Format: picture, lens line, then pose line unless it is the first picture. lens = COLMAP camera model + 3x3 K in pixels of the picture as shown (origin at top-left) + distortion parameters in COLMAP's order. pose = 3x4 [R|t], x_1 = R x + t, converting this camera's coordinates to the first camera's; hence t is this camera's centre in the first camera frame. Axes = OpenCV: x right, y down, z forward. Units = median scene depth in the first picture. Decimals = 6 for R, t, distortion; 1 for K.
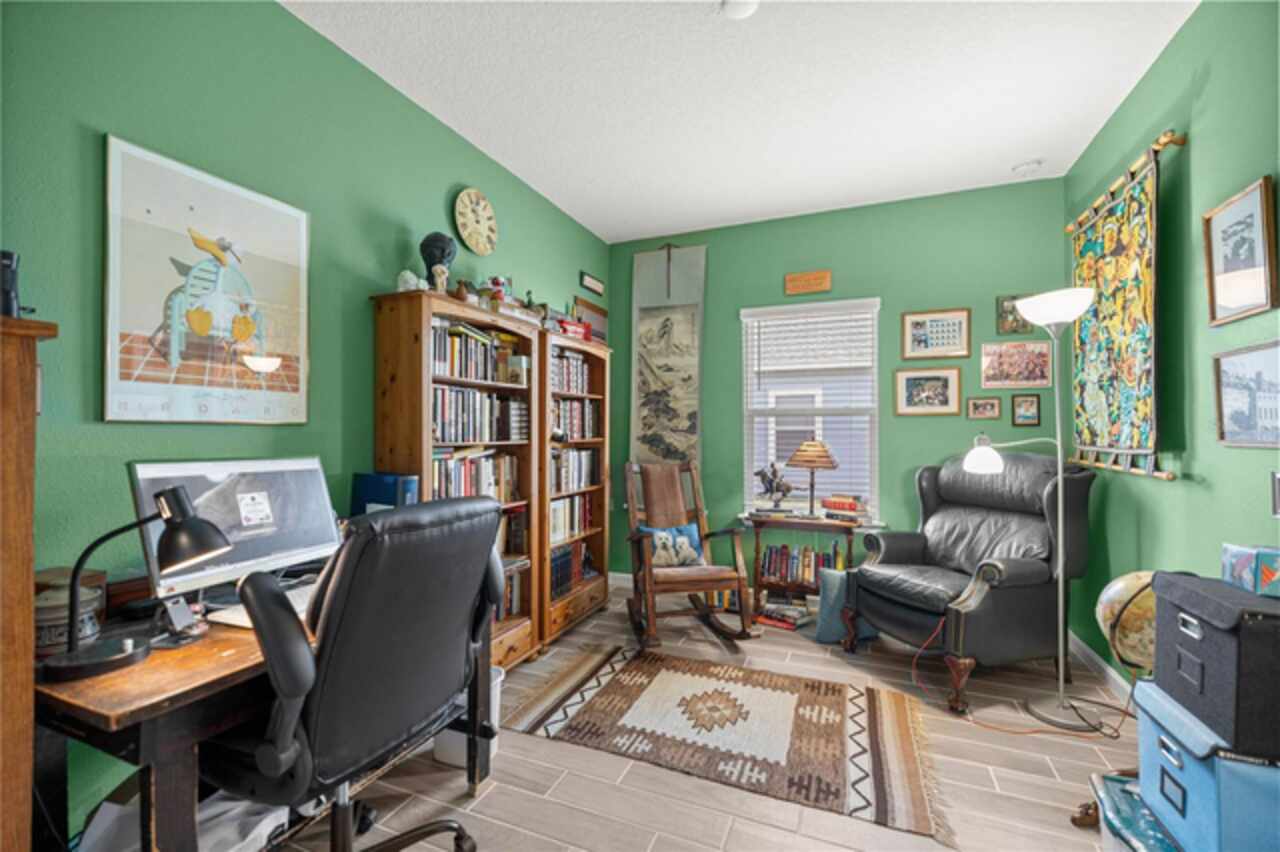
lens RADIAL K [[542.0, 0, 639.9], [0, 542.0, 426.3], [0, 0, 1]] dist [0.002949, -0.000140]
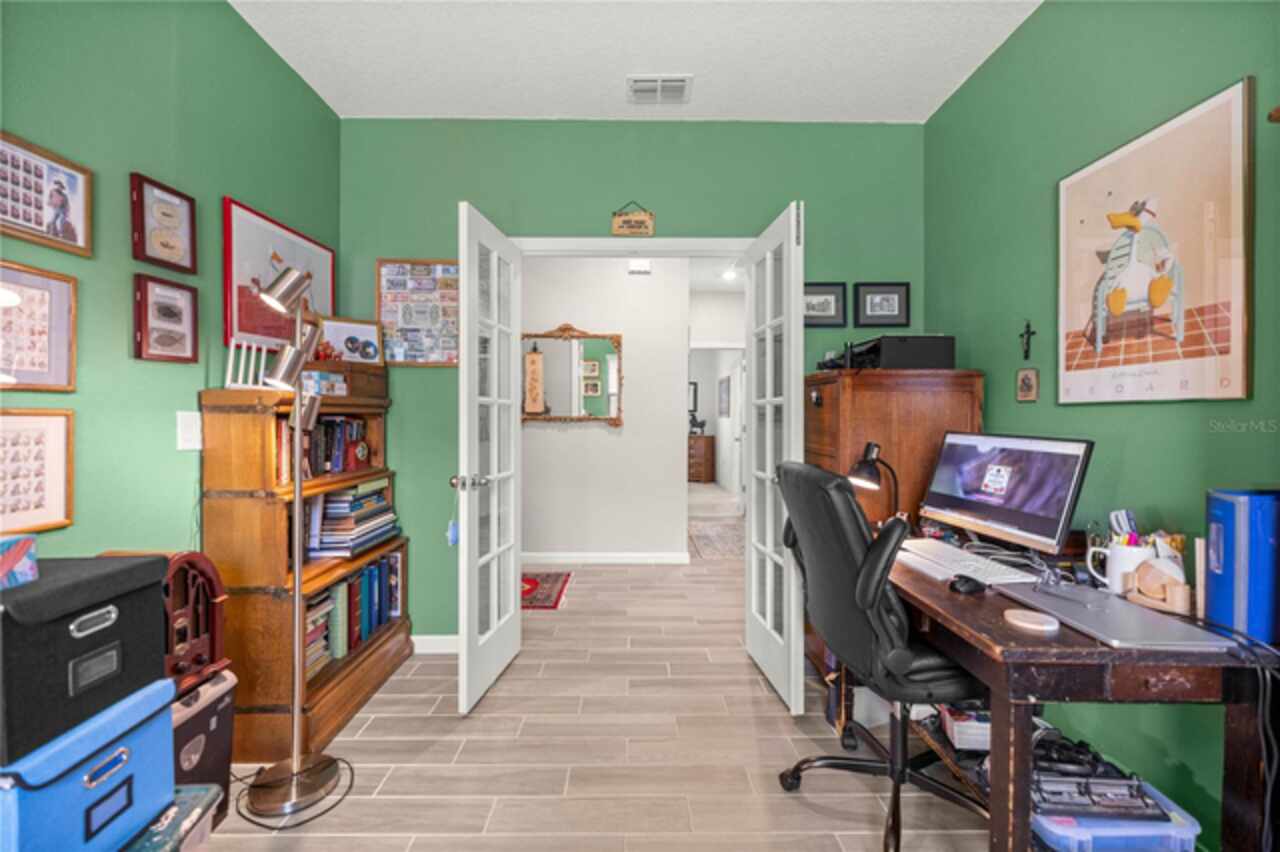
lens RADIAL K [[542.0, 0, 640.1], [0, 542.0, 414.5], [0, 0, 1]] dist [0.002949, -0.000140]
pose [[-0.916765, -0.004488, -0.399403, 0.385613], [0.000648, 0.999919, -0.012724, 0.026309], [0.399427, -0.011924, -0.916687, 1.562325]]
